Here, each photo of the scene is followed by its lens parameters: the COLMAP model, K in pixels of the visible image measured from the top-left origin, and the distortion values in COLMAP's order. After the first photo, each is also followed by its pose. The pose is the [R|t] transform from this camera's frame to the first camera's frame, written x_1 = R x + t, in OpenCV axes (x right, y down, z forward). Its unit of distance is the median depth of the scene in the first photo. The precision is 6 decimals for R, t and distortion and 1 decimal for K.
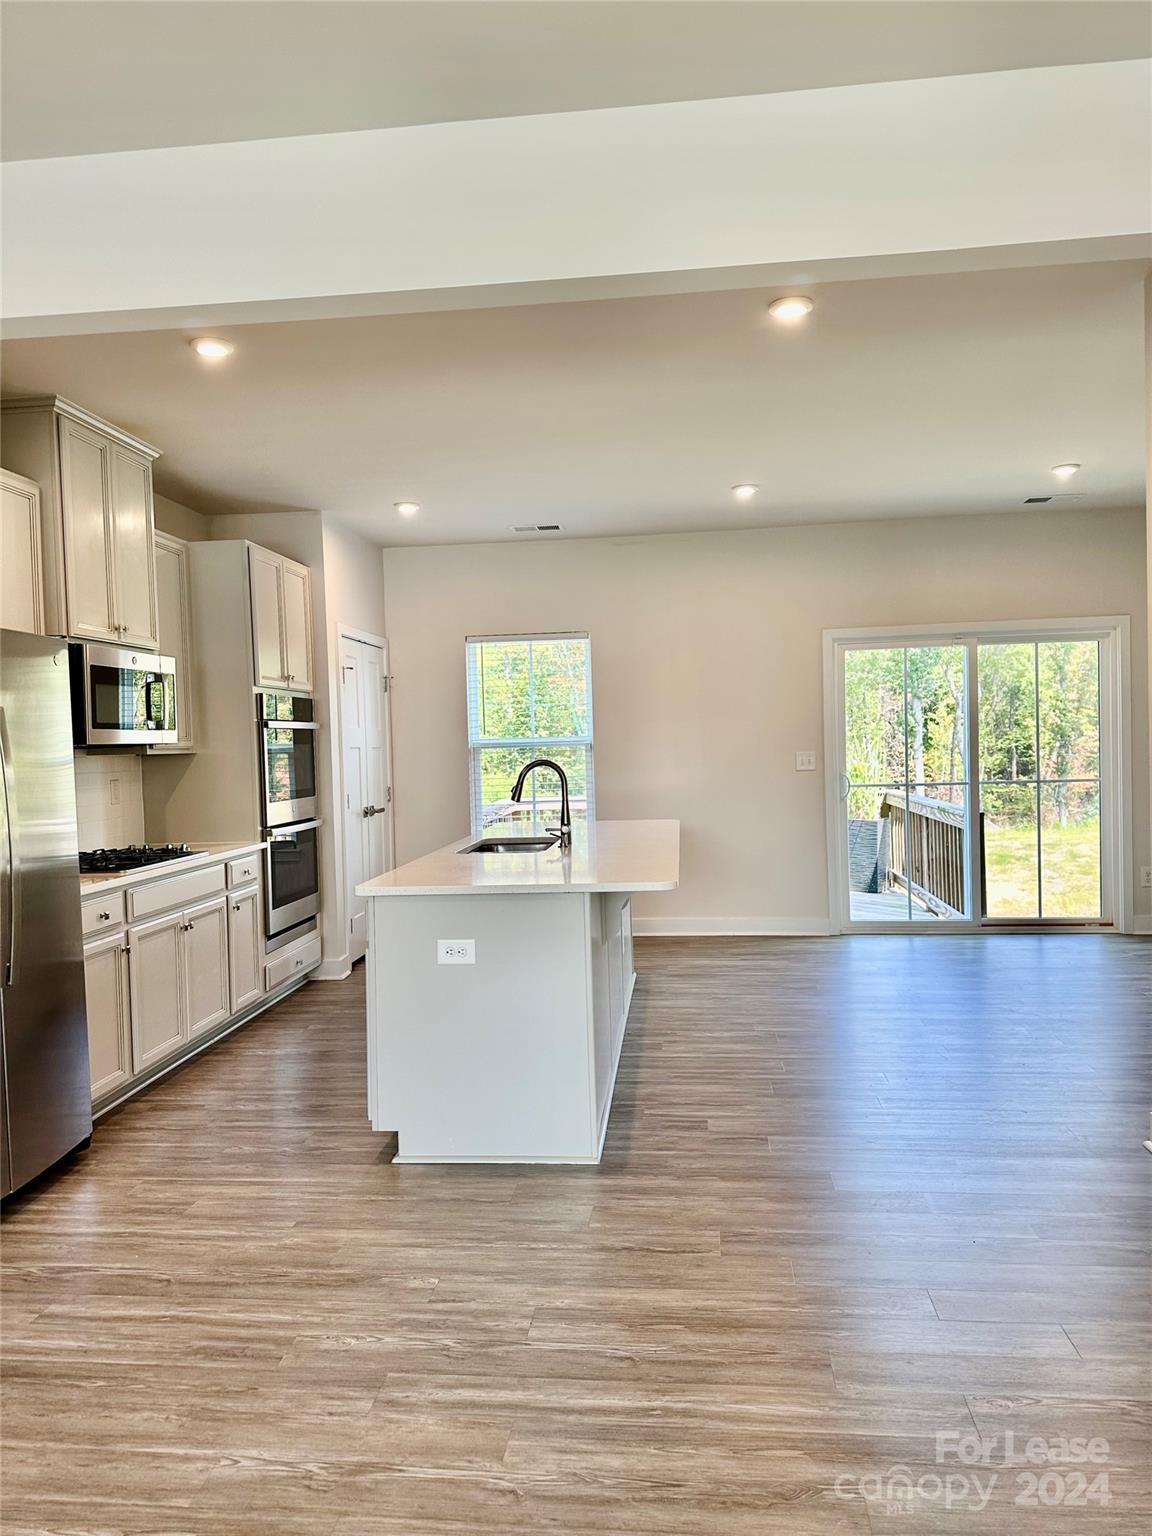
lens RADIAL K [[1076.8, 0, 562.4], [0, 1076.8, 777.6], [0, 0, 1]] dist [0.007897, -0.013297]
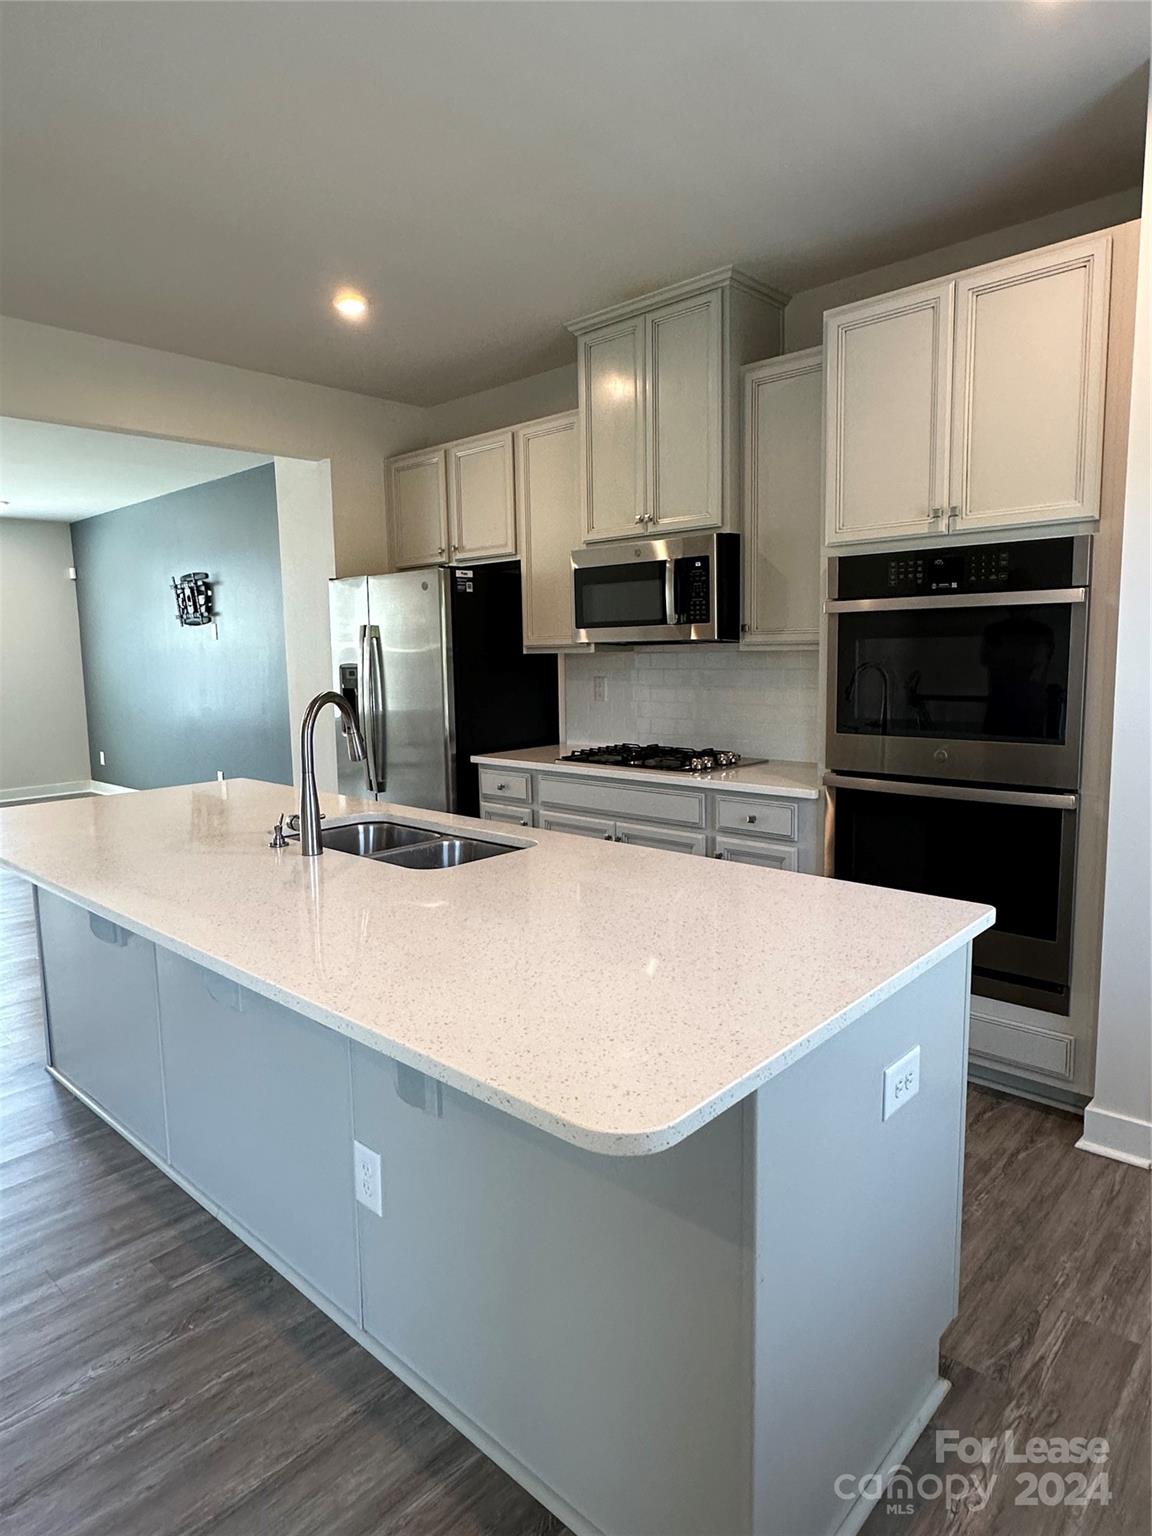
lens RADIAL K [[919.3, 0, 573.6], [0, 919.3, 768.2], [0, 0, 1]] dist [-0.010071, -0.002242]
pose [[-0.588063, 0.140099, -0.796589, 0.218924], [0.009018, 0.985958, 0.166747, -0.041883], [0.808764, 0.090875, -0.581070, 1.052953]]
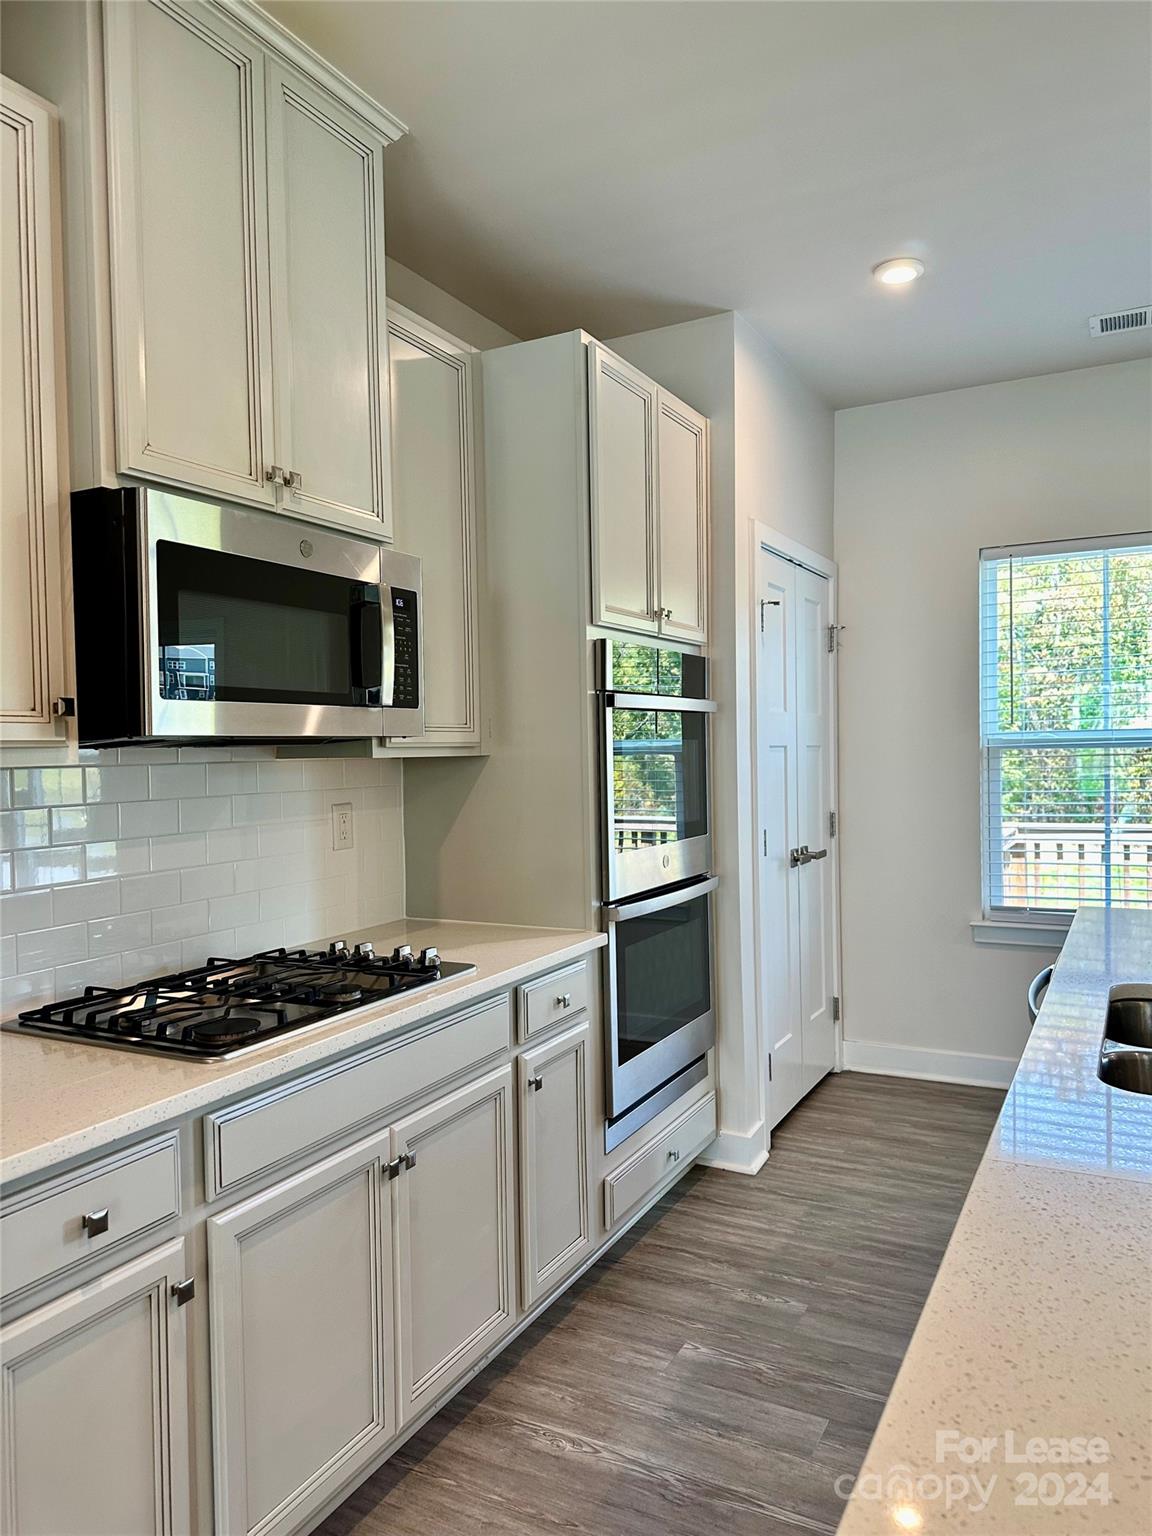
lens RADIAL K [[1076.8, 0, 556.8], [0, 1076.8, 769.7], [0, 0, 1]] dist [0.007897, -0.013297]
pose [[0.930748, 0.018585, -0.365187, -0.101845], [-0.019907, 0.999802, 0.000145, -0.014678], [0.365118, 0.007135, 0.930934, 0.464231]]
